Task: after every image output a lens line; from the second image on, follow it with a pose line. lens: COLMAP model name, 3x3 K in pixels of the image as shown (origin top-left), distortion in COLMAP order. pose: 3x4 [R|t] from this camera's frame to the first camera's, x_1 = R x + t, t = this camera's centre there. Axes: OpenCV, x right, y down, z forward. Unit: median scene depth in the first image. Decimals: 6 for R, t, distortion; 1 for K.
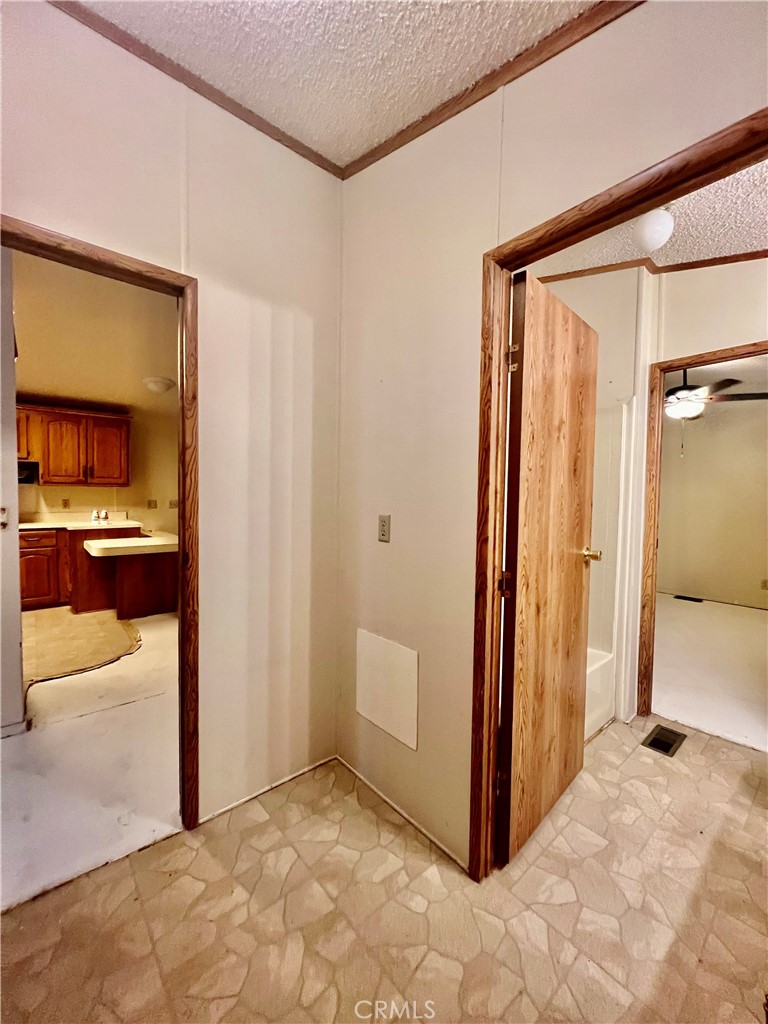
lens RADIAL K [[409.6, 0, 387.2], [0, 409.6, 509.9], [0, 0, 1]] dist [-0.001120, 0.000200]
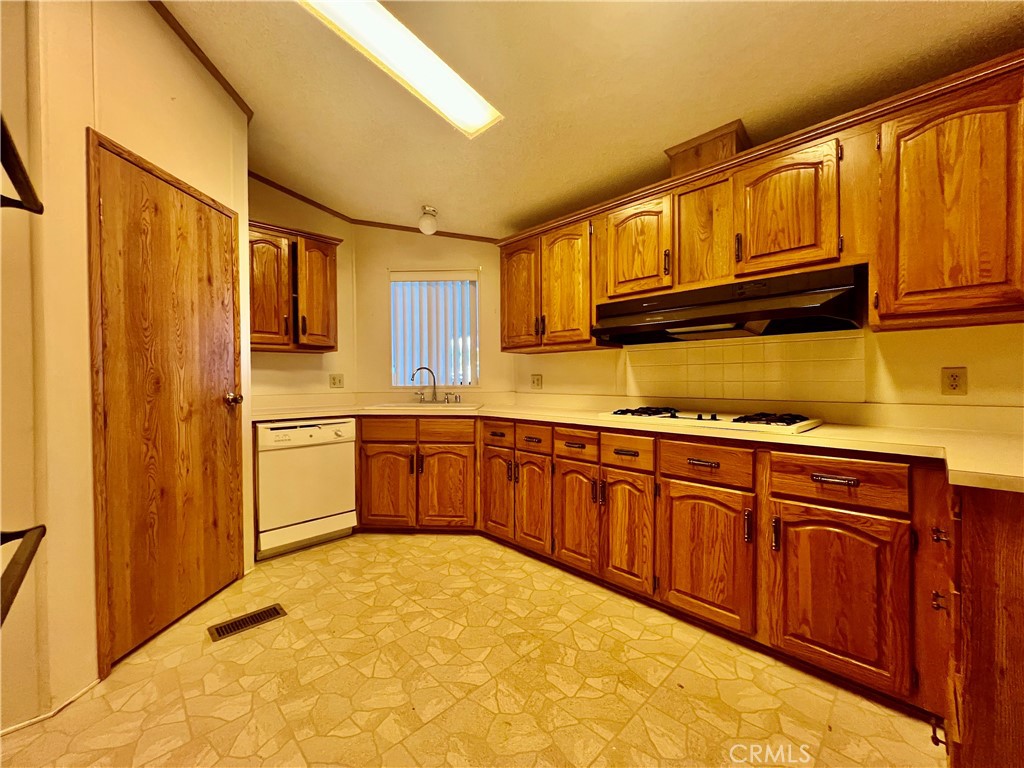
lens RADIAL K [[407.6, 0, 510.1], [0, 407.6, 382.0], [0, 0, 1]] dist [-0.002376, -0.000001]
pose [[0.064440, -0.005408, -0.997907, -0.508042], [-0.033066, 0.999425, -0.007551, 0.001741], [0.997374, 0.033483, 0.064224, 0.659312]]
